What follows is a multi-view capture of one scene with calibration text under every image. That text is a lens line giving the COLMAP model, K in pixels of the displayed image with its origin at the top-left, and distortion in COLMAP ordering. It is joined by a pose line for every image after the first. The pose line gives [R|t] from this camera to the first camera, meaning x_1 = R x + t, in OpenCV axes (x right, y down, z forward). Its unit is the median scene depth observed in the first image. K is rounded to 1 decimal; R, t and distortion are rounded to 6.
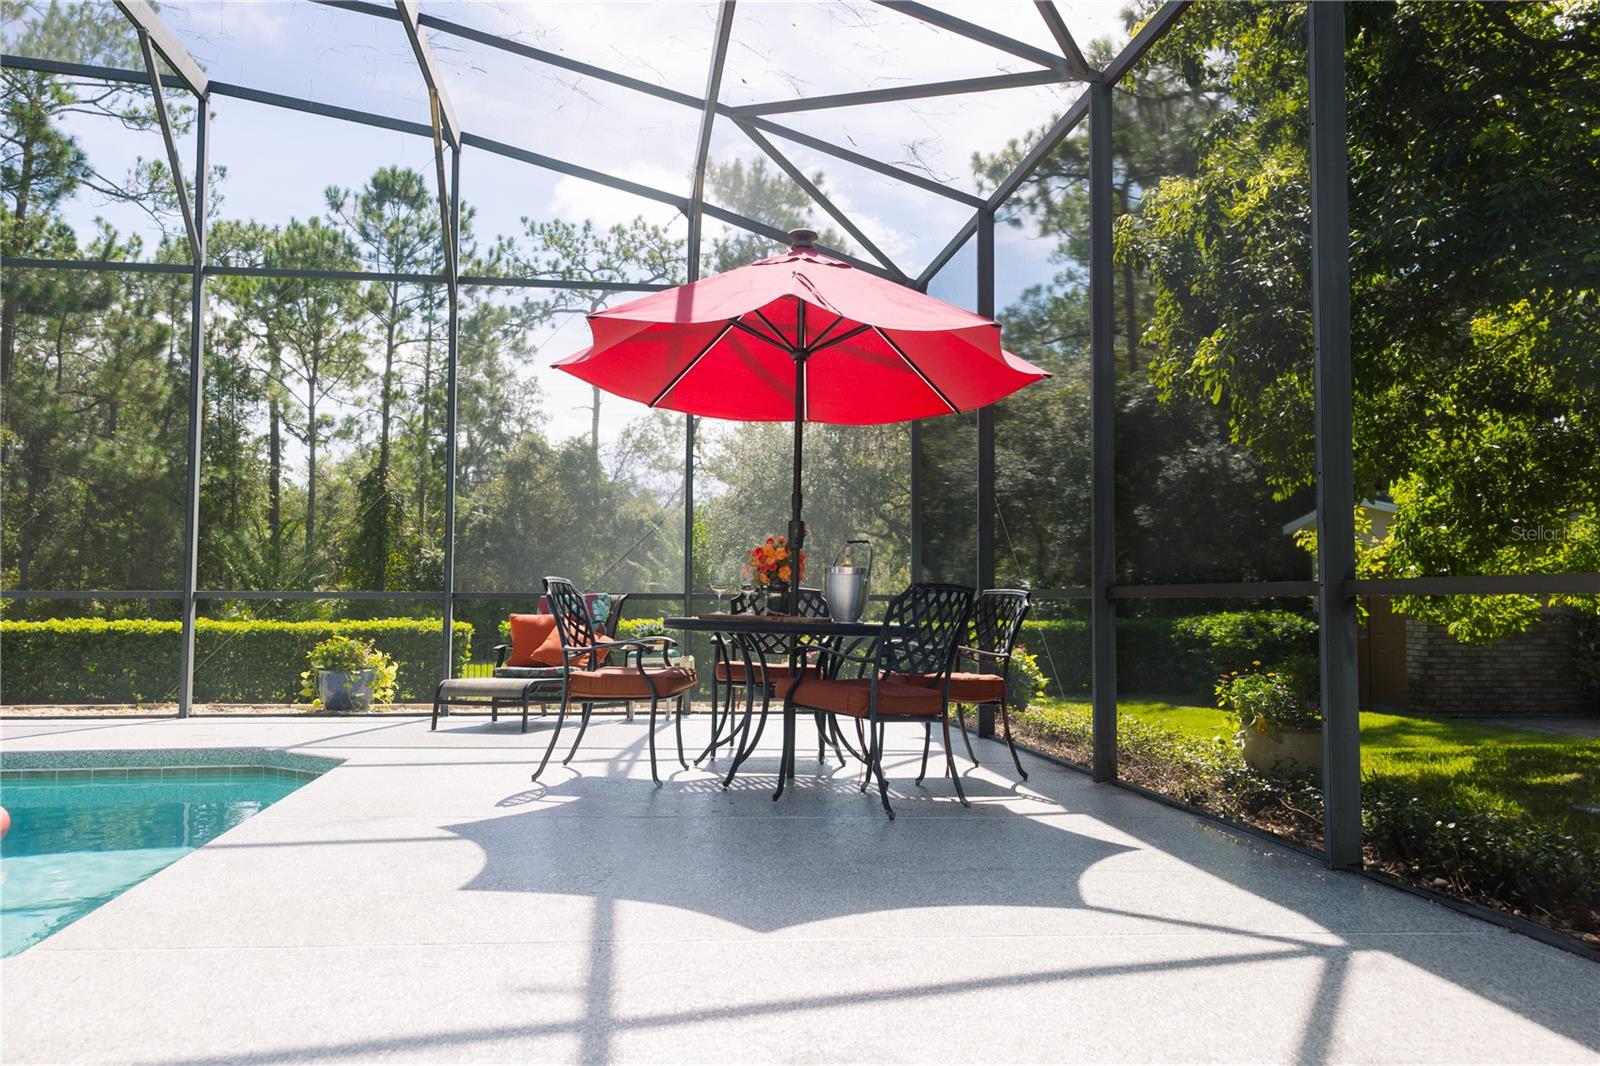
lens RADIAL K [[1250.8, 0, 804.2], [0, 1250.8, 535.7], [0, 0, 1]] dist [0.013711, -0.004423]
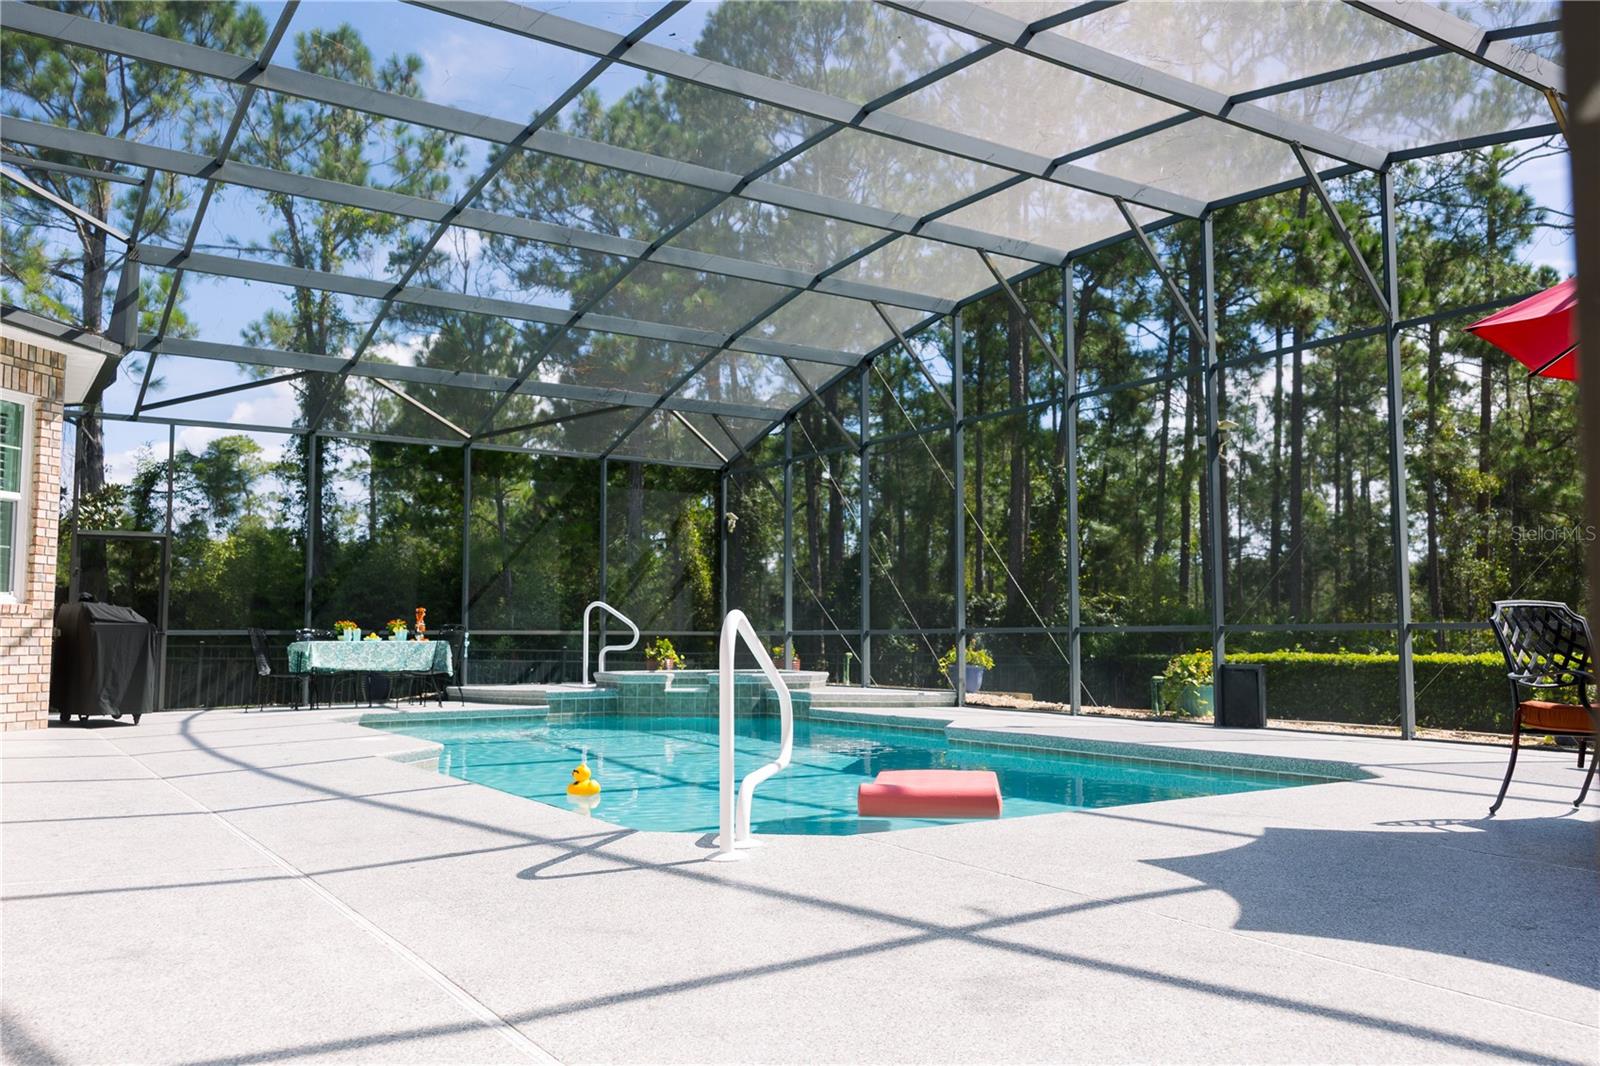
lens RADIAL K [[1250.8, 0, 804.2], [0, 1250.8, 535.7], [0, 0, 1]] dist [0.013711, -0.004423]
pose [[0.426597, -0.077175, -0.901143, 0.070977], [0.050040, 0.996841, -0.061681, 0.002669], [0.903057, -0.018781, 0.429111, 0.018213]]
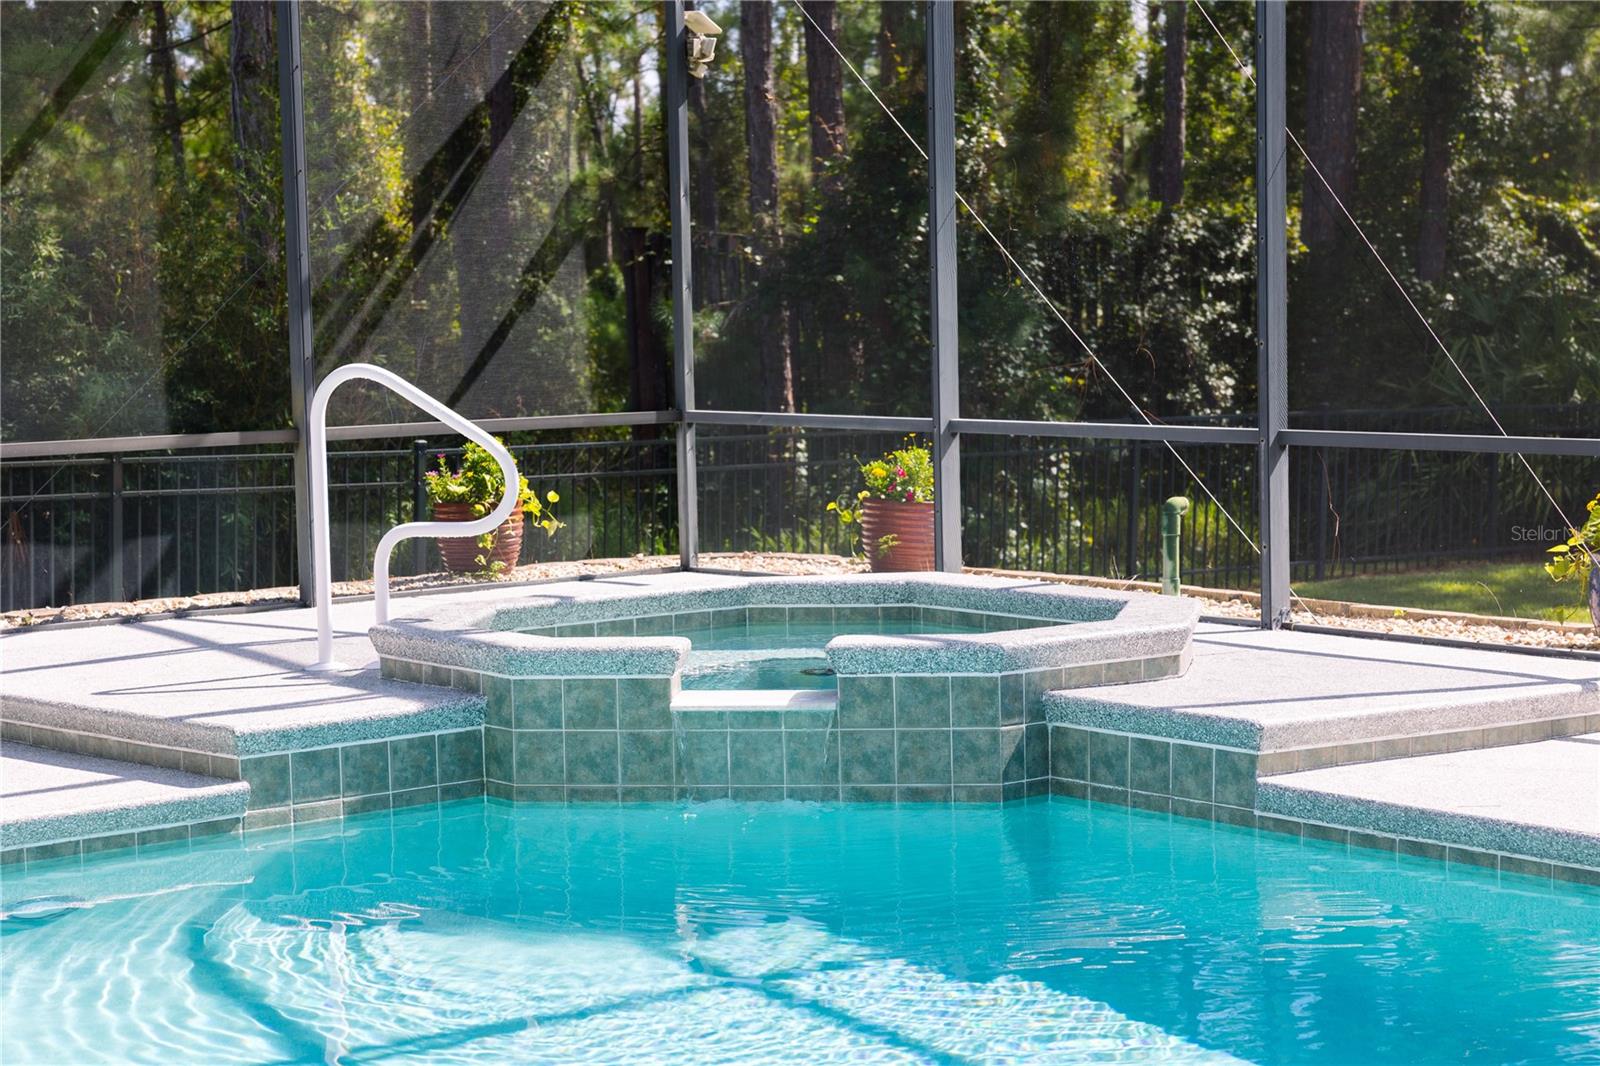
lens RADIAL K [[3106.5, 0, 800.0], [0, 3106.5, 533.0], [0, 0, 1]] dist [0.025622, 0.059995]
pose [[0.508791, 0.059509, -0.858831, -0.076842], [0.066719, 0.991882, 0.108254, -0.018100], [0.858301, -0.112379, 0.500690, 0.025559]]
